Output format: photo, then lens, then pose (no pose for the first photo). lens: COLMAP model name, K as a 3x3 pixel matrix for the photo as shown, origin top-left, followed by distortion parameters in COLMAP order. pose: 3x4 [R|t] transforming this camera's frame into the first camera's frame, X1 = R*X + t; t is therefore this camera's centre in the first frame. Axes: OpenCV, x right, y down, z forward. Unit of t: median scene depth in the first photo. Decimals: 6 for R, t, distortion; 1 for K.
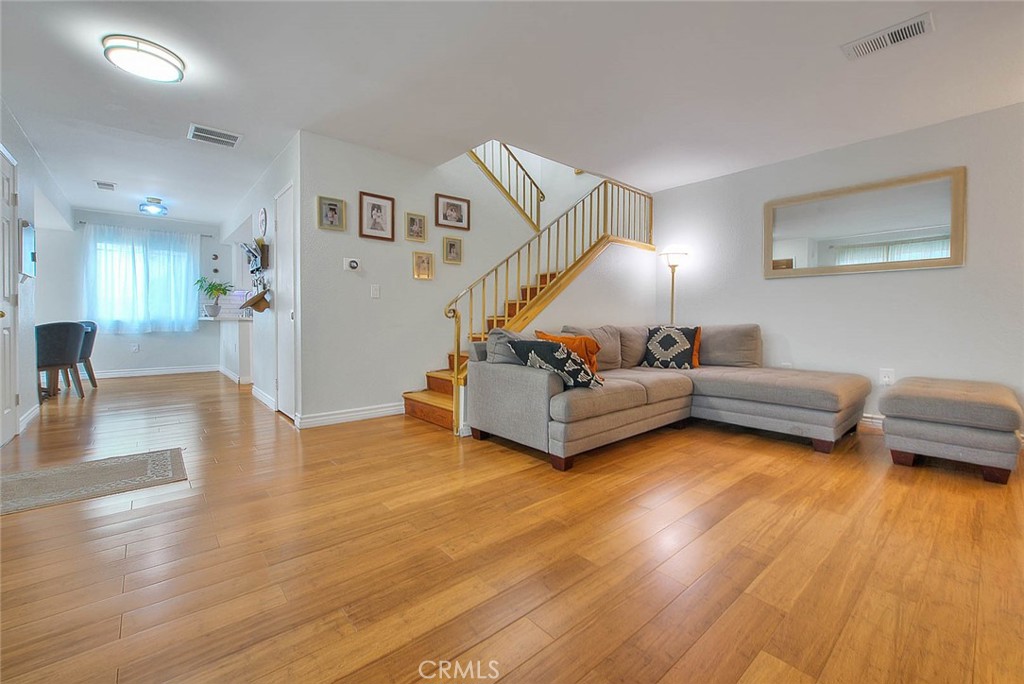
lens RADIAL K [[416.0, 0, 539.2], [0, 416.0, 318.2], [0, 0, 1]] dist [-0.001831, -0.000659]
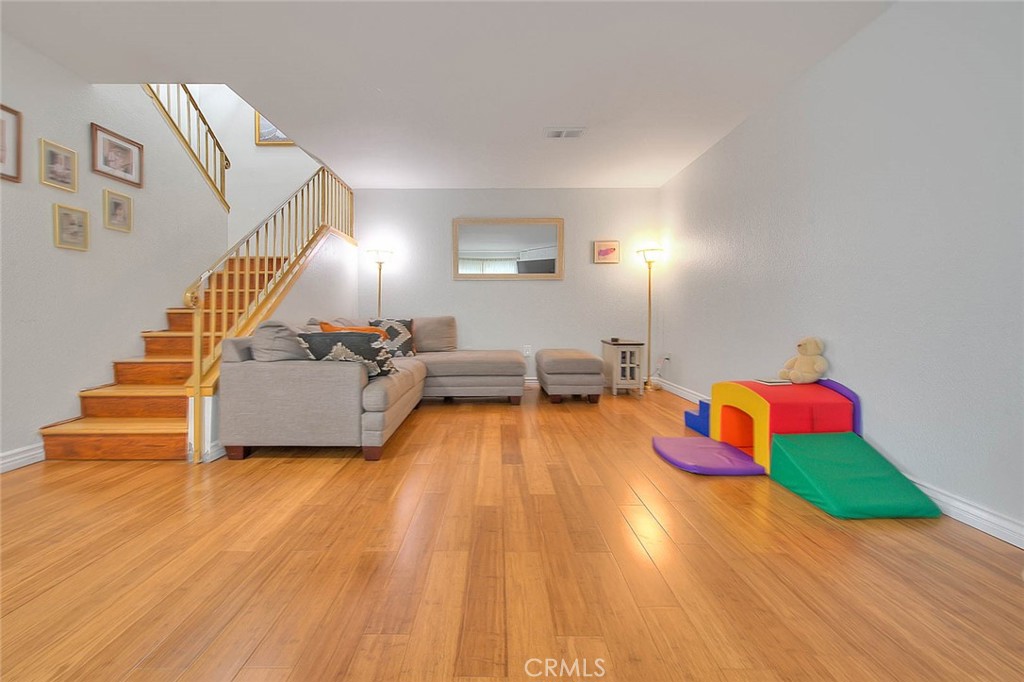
lens RADIAL K [[402.6, 0, 512.8], [0, 402.6, 320.3], [0, 0, 1]] dist [-0.002787, -0.000374]
pose [[0.678293, -0.014409, 0.734650, -0.310106], [0.004347, 0.999869, 0.015597, 0.011416], [-0.734779, -0.007385, 0.678267, 0.073668]]
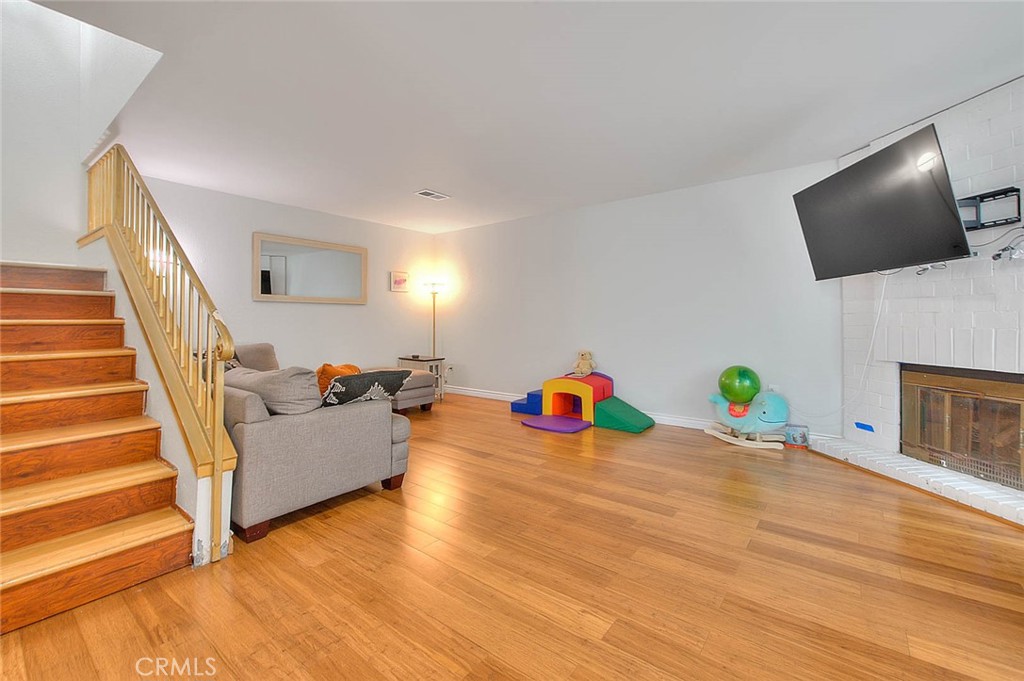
lens RADIAL K [[370.0, 0, 514.0], [0, 370.0, 320.4], [0, 0, 1]] dist [-0.001927, -0.000185]
pose [[-0.088163, 0.006548, 0.996085, -0.681461], [0.008502, 0.999947, -0.005820, -0.045481], [-0.996070, 0.007955, -0.088214, 0.563181]]
